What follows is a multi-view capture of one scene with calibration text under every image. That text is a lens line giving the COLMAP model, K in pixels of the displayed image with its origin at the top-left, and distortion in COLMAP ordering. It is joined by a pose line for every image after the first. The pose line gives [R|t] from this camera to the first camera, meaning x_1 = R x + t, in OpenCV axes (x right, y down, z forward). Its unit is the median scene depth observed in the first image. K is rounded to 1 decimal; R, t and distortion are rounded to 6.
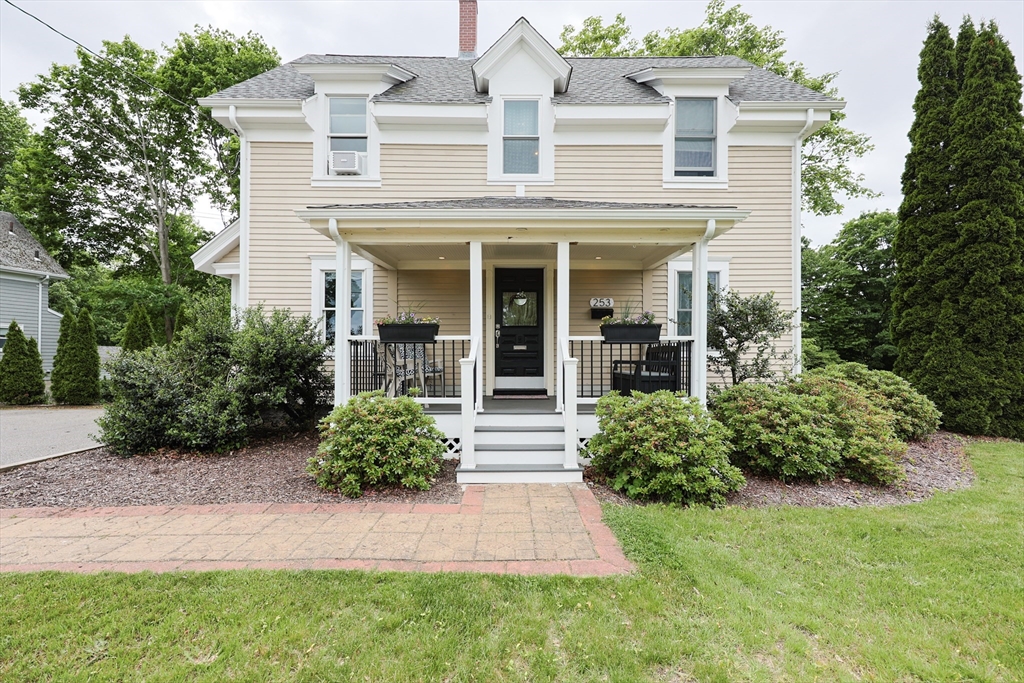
lens RADIAL K [[399.7, 0, 512.1], [0, 399.7, 356.4], [0, 0, 1]] dist [0.022727, -0.015105]
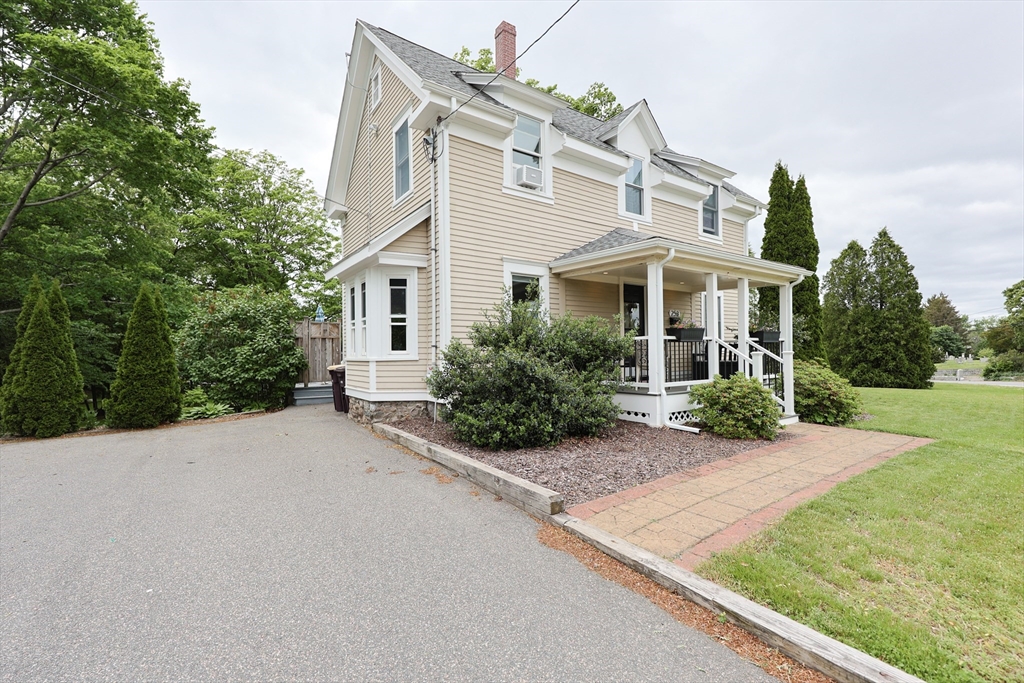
lens RADIAL K [[437.4, 0, 512.0], [0, 437.4, 341.5], [0, 0, 1]] dist [0.002543, -0.000226]
pose [[0.827056, 0.005281, 0.562095, -1.133459], [-0.001627, 0.999974, -0.007001, -0.022147], [-0.562117, 0.004876, 0.827043, 0.036405]]
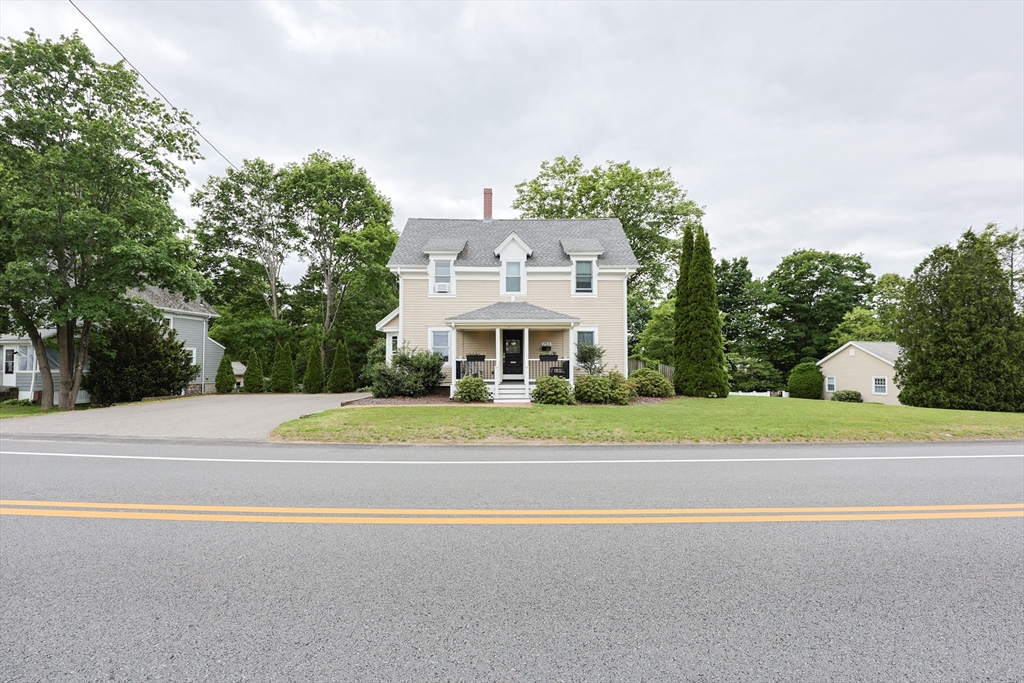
lens RADIAL K [[421.3, 0, 512.0], [0, 421.3, 341.5], [0, 0, 1]] dist [-0.001343, -0.000094]
pose [[0.999984, -0.004287, -0.003673, 0.022416], [0.004041, 0.997898, -0.064676, 0.016785], [0.003942, 0.064660, 0.997900, -1.569733]]
